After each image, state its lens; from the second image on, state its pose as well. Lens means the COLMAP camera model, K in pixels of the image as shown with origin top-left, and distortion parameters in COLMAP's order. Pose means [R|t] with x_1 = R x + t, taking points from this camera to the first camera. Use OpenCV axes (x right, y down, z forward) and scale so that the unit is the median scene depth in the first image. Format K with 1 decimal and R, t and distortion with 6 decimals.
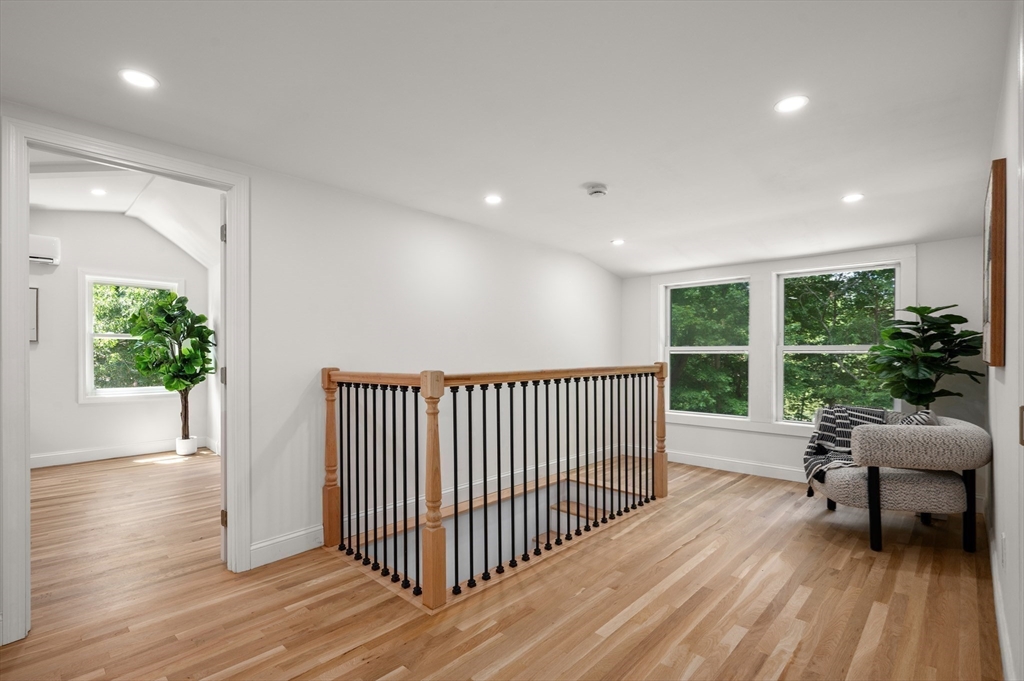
lens RADIAL K [[462.5, 0, 514.9], [0, 462.5, 349.6], [0, 0, 1]] dist [0.002515, -0.000710]
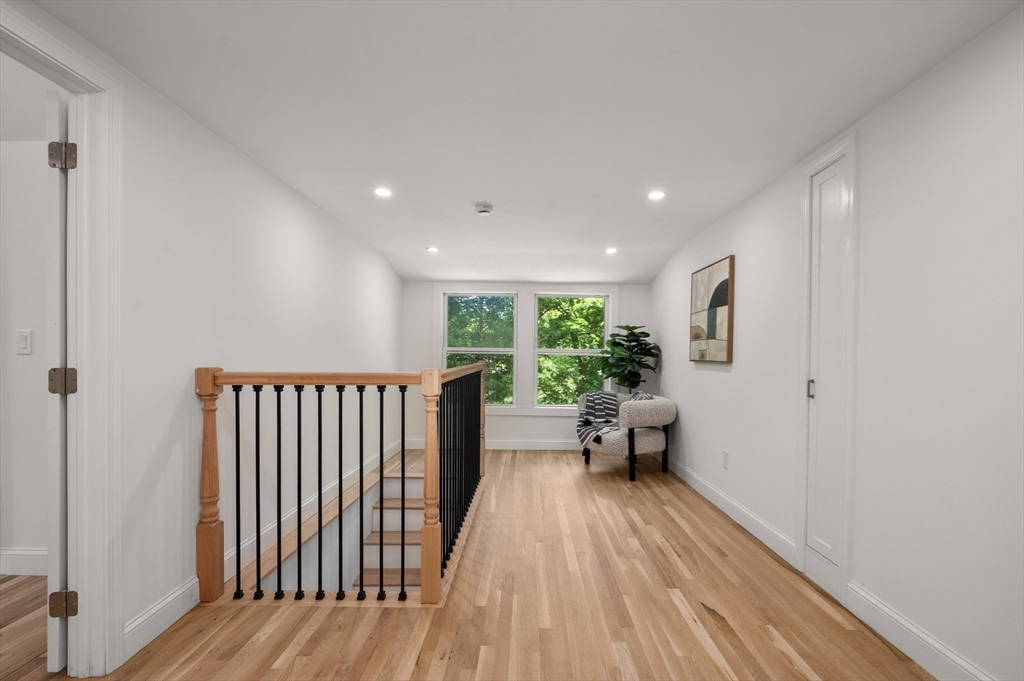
lens RADIAL K [[462.5, 0, 514.8], [0, 462.5, 357.6], [0, 0, 1]] dist [0.002515, -0.000710]
pose [[0.744381, 0.006406, 0.667724, -0.549295], [-0.018769, 0.999760, 0.011333, 0.005100], [-0.667491, -0.020968, 0.744323, 0.104946]]
